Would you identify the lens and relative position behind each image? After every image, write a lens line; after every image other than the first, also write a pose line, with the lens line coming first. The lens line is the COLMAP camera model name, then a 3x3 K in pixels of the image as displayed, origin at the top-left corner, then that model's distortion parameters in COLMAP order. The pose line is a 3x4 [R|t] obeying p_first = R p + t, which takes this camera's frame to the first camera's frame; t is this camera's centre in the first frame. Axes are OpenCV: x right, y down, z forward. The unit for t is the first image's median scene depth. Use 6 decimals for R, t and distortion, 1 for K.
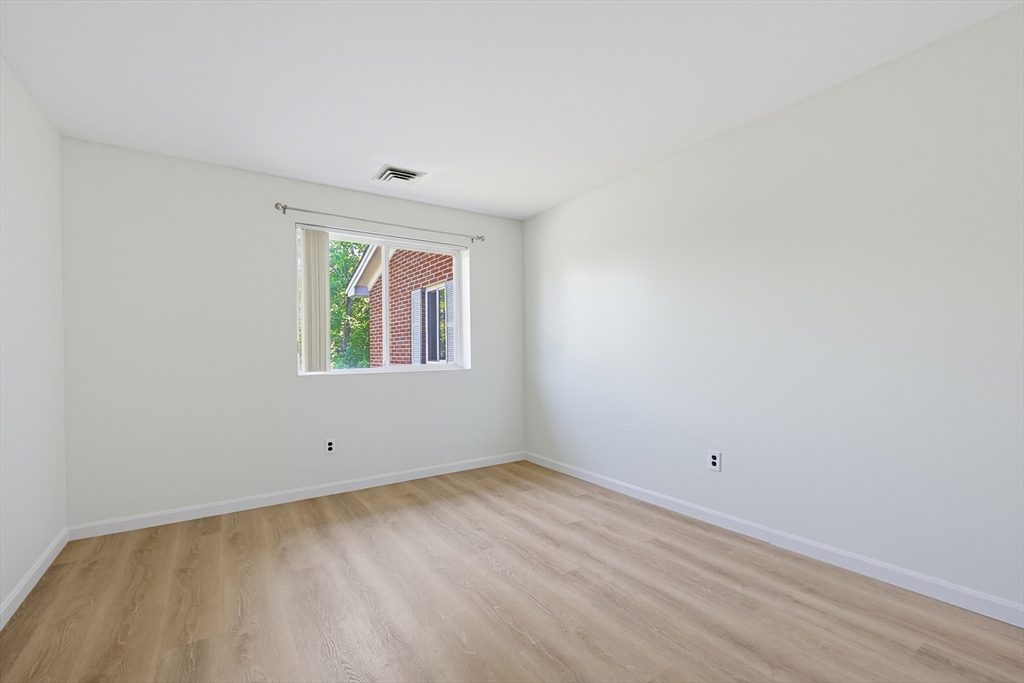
lens RADIAL K [[441.5, 0, 511.2], [0, 441.5, 342.7], [0, 0, 1]] dist [0.000501, 0.000851]
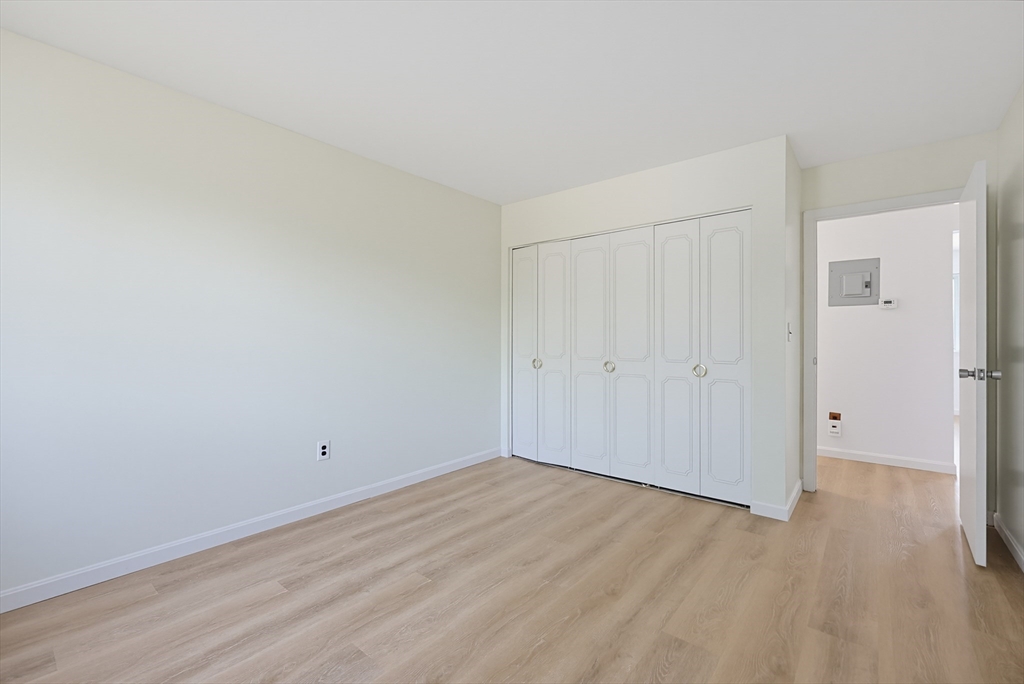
lens RADIAL K [[441.5, 0, 515.1], [0, 441.5, 341.5], [0, 0, 1]] dist [0.000501, 0.000851]
pose [[-0.284371, 0.008053, 0.958681, -0.717873], [-0.012120, 0.999855, -0.011994, 0.021287], [-0.958638, -0.015030, -0.284232, 0.945720]]
